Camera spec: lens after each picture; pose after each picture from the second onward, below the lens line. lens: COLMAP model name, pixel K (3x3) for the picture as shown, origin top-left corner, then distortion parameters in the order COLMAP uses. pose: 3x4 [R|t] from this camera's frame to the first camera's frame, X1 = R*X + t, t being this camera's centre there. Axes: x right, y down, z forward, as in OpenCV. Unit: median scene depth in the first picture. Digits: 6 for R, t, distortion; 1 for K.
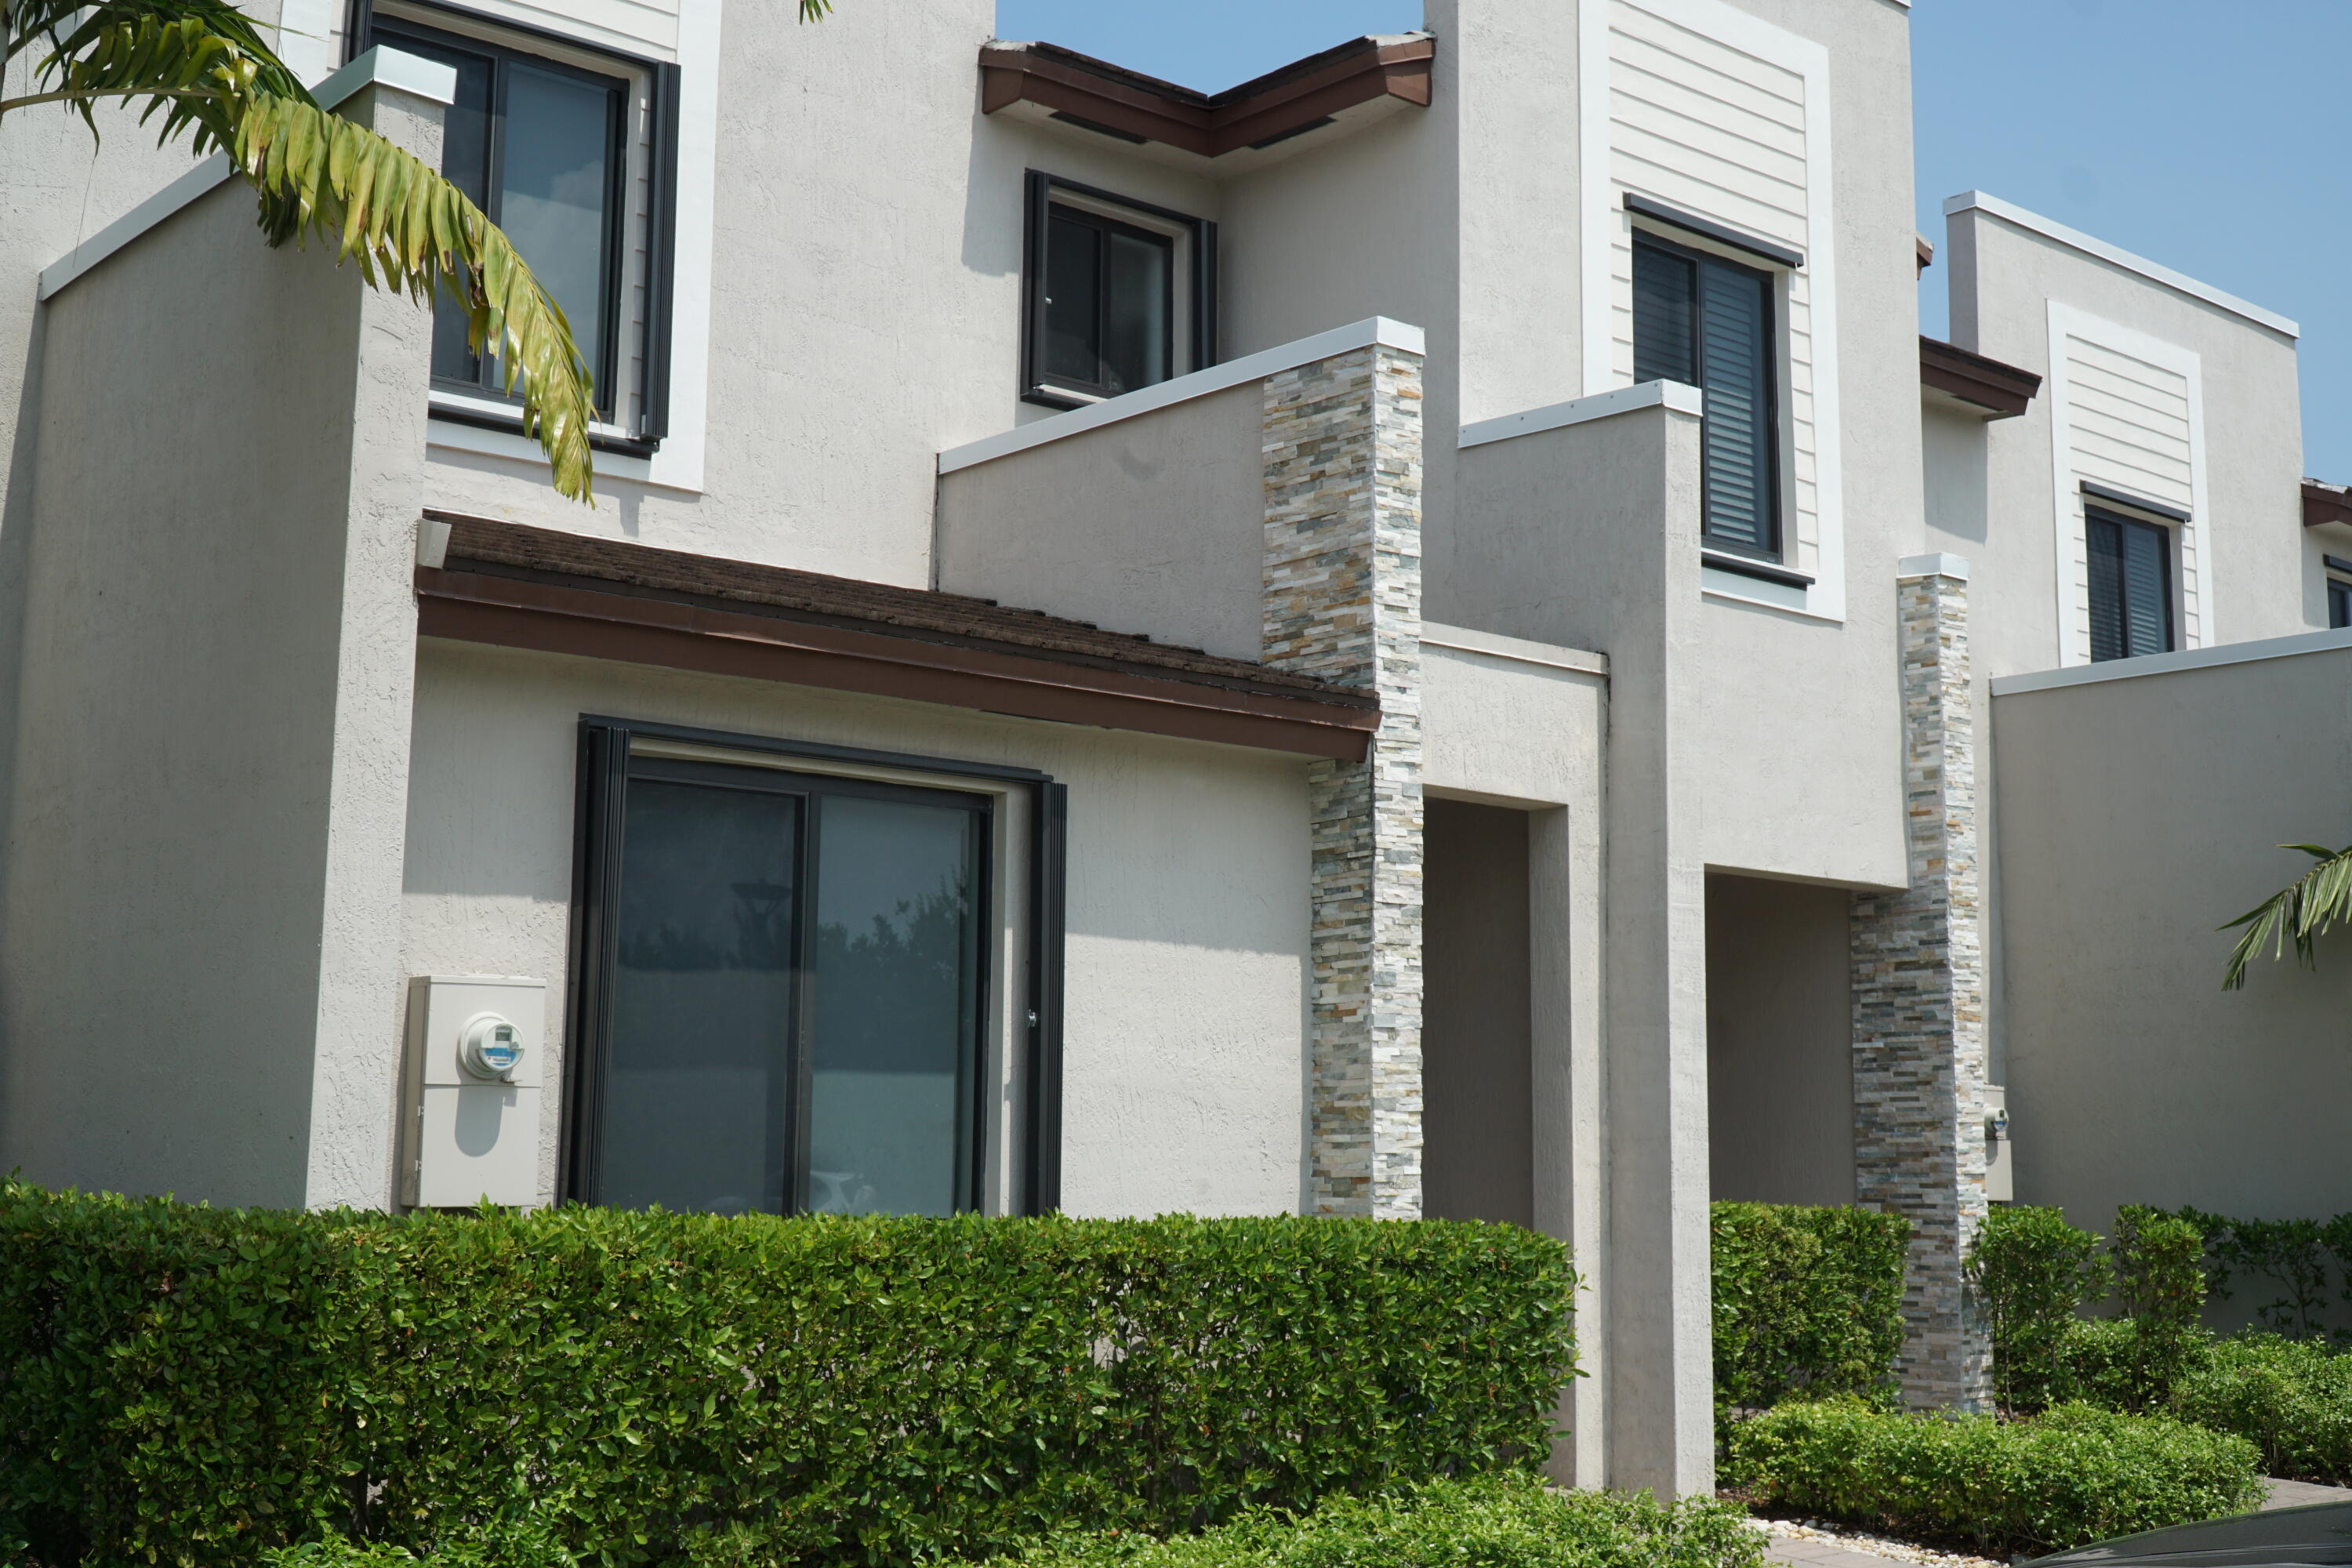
lens RADIAL K [[2816.0, 0, 1178.1], [0, 2816.0, 776.5], [0, 0, 1]] dist [0.001796, 0.000000]
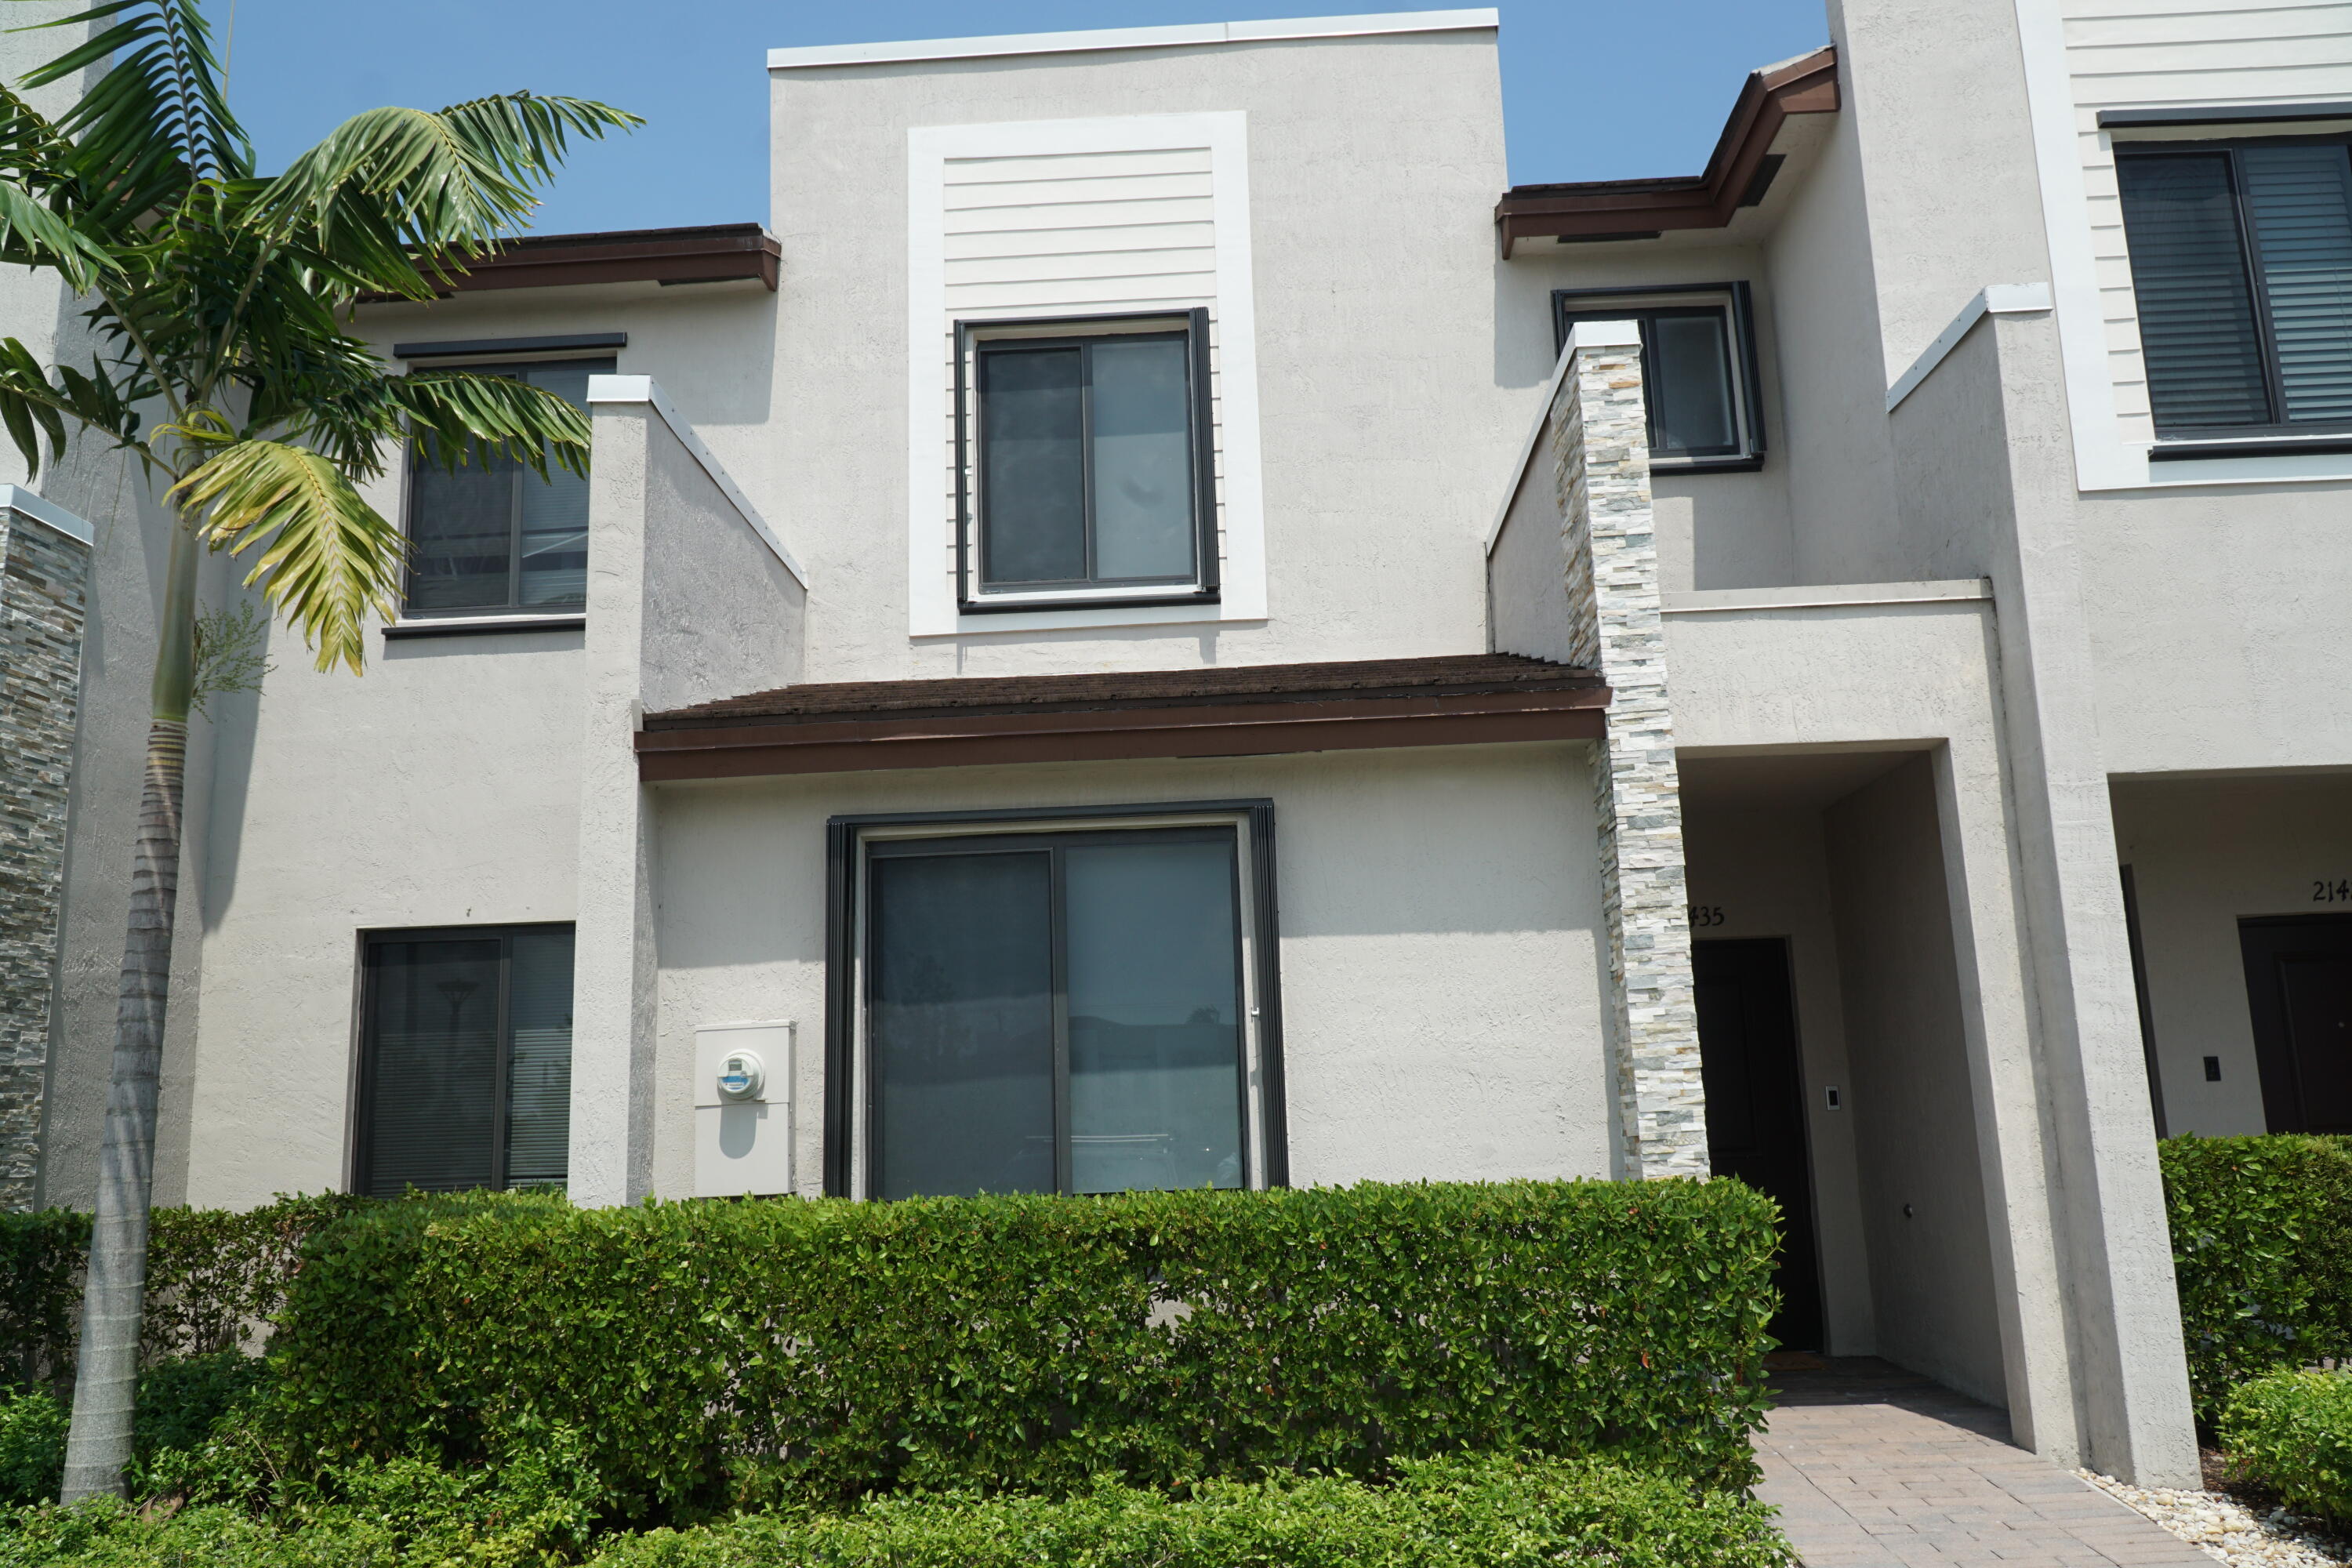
lens RADIAL K [[1868.3, 0, 1178.7], [0, 1868.3, 787.2], [0, 0, 1]] dist [-0.002291, -0.014569]
pose [[0.738023, -0.161139, -0.655253, 0.401179], [0.135803, 0.986668, -0.089682, 0.053788], [0.660969, -0.022798, 0.750067, 0.372371]]
